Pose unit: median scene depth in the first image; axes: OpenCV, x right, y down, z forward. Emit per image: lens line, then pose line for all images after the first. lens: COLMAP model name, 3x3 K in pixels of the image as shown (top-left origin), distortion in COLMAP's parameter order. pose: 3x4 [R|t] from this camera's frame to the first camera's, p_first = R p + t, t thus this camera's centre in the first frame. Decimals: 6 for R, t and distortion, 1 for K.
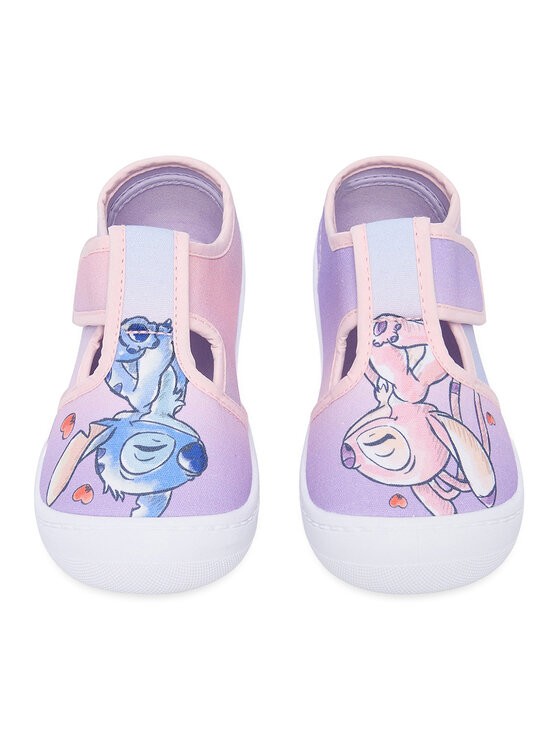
lens RADIAL K [[841.7, 0, 280.0], [0, 841.7, 373.0], [0, 0, 1]] dist [-0.098167, 0.007914]
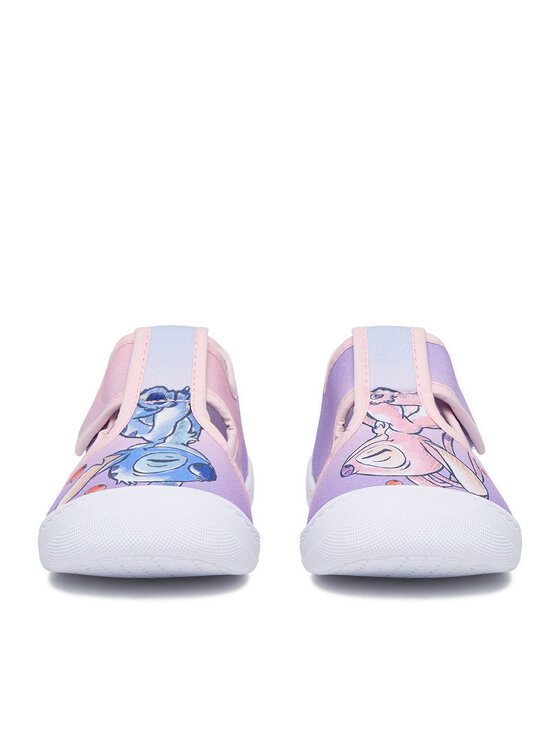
lens RADIAL K [[2204.9, 0, 280.0], [0, 2204.9, 373.0], [0, 0, 1]] dist [1.781563, -0.062395]
pose [[0.997842, 0.063568, 0.016473, -0.060246], [-0.030646, 0.672655, -0.739321, 2.086801], [-0.058078, 0.737221, 0.673151, -0.985209]]
